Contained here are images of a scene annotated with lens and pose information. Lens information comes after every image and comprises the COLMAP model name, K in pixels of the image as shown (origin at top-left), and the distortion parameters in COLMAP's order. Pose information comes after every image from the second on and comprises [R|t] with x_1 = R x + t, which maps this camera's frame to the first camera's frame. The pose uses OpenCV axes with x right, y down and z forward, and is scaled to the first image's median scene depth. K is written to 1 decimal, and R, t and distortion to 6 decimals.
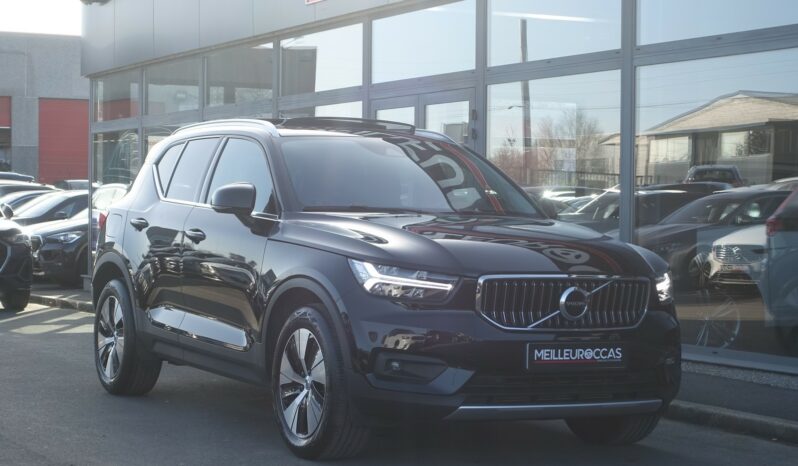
lens RADIAL K [[1710.8, 0, 399.0], [0, 1710.8, 233.0], [0, 0, 1]] dist [-0.011785, 0.077580]
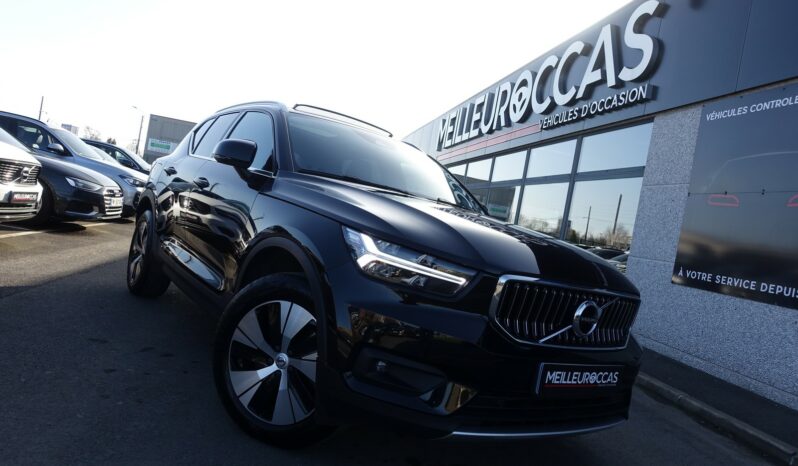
lens RADIAL K [[545.5, 0, 399.0], [0, 545.5, 233.0], [0, 0, 1]] dist [-0.001664, 0.000835]
pose [[0.975996, 0.170287, 0.135772, -0.038827], [-0.172229, 0.985053, 0.002599, 0.013133], [-0.133300, -0.025921, 0.990737, 0.733888]]
